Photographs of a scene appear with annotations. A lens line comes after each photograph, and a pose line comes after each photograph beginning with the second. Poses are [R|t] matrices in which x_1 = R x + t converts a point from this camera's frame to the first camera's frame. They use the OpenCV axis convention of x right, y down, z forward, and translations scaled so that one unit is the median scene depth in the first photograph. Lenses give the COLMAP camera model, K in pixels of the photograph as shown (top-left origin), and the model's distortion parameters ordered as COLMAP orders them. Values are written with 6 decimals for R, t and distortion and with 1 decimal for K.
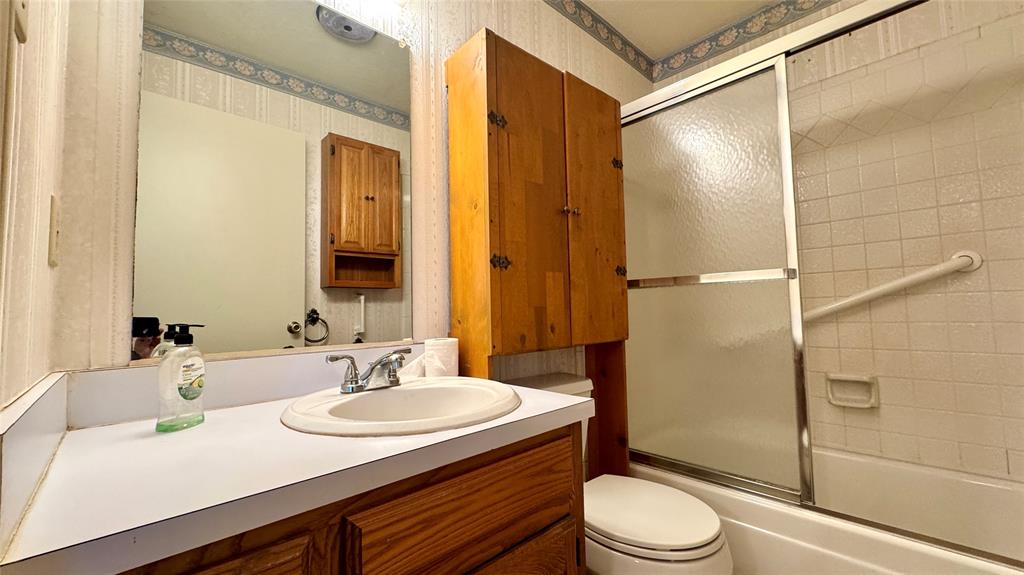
lens RADIAL K [[407.7, 0, 513.6], [0, 407.7, 286.6], [0, 0, 1]] dist [0.002434, -0.000106]
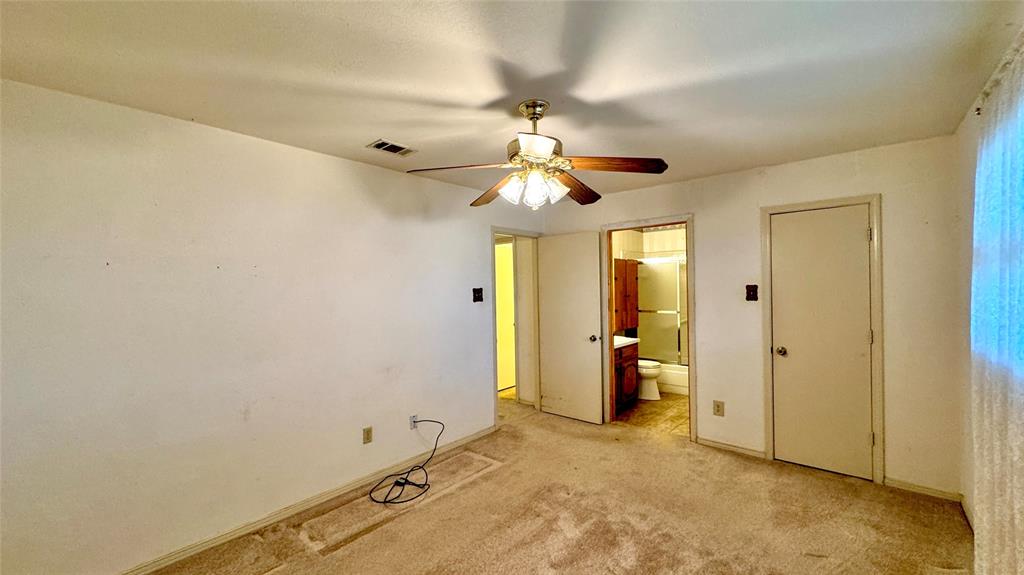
lens RADIAL K [[407.7, 0, 513.6], [0, 407.7, 286.6], [0, 0, 1]] dist [0.002434, -0.000106]
pose [[0.994055, 0.004468, 0.108786, -1.433083], [-0.010834, 0.998258, 0.058003, -0.500783], [-0.108338, -0.058837, 0.992372, -2.899708]]
